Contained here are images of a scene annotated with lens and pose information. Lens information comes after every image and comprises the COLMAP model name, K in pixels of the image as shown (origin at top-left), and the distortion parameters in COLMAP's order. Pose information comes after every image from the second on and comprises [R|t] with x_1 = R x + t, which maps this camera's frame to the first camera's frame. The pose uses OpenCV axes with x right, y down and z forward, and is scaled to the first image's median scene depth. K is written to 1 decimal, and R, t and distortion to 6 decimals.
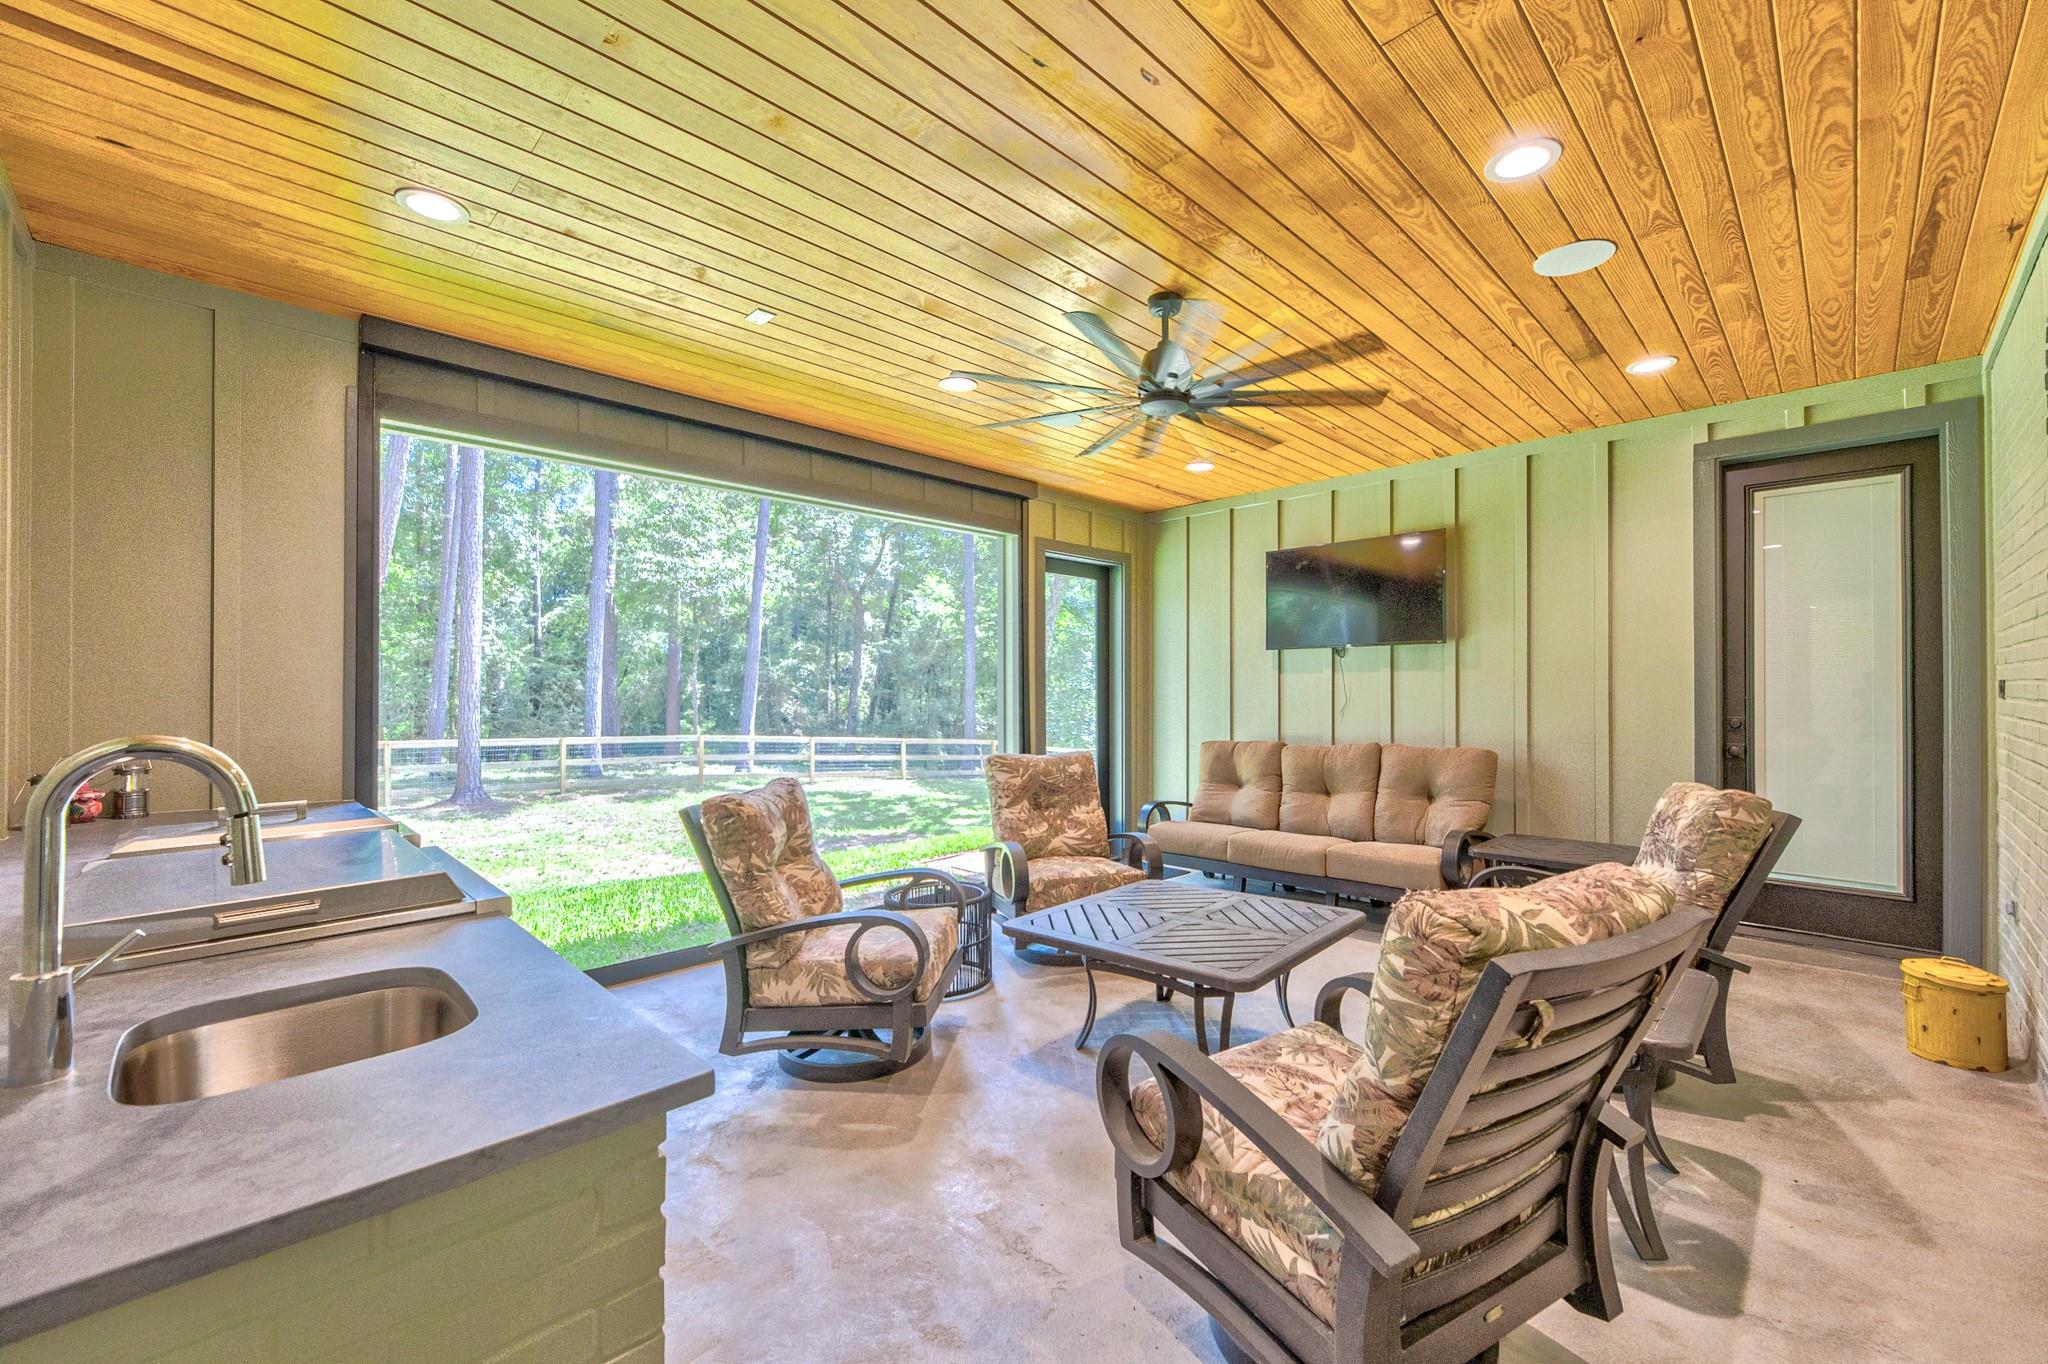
lens RADIAL K [[825.3, 0, 1038.7], [0, 825.3, 678.5], [0, 0, 1]] dist [-0.002819, 0.000043]
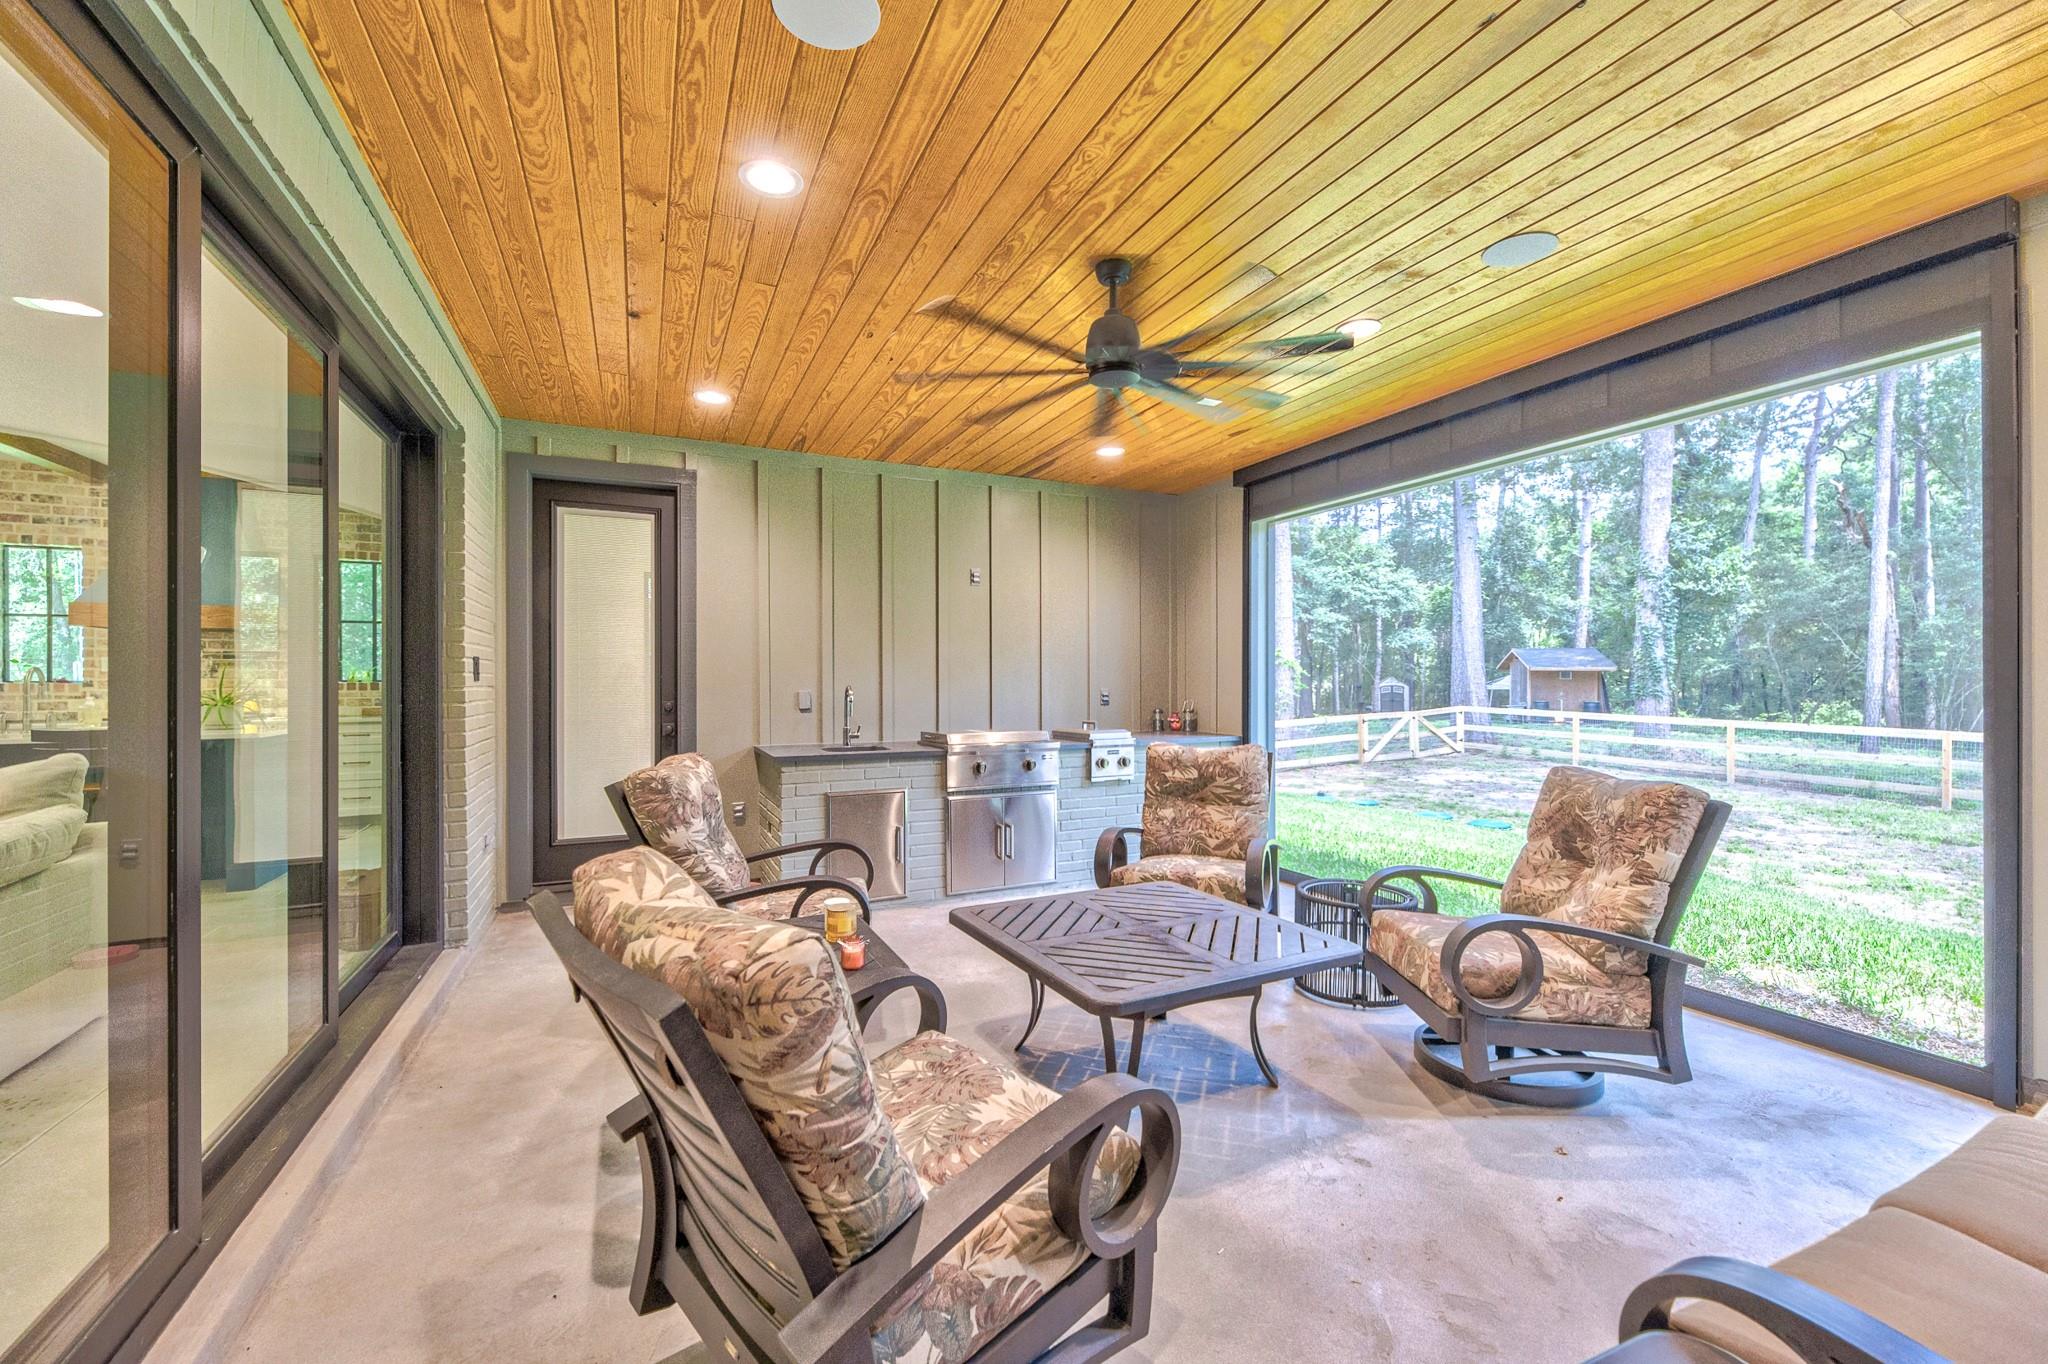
lens RADIAL K [[815.6, 0, 1046.2], [0, 815.6, 680.8], [0, 0, 1]] dist [-0.000121, 0.000179]
pose [[-0.324425, 0.002454, -0.945908, 1.056819], [0.016815, 0.999854, -0.003174, 0.023955], [0.945762, -0.016935, -0.324419, 1.199822]]
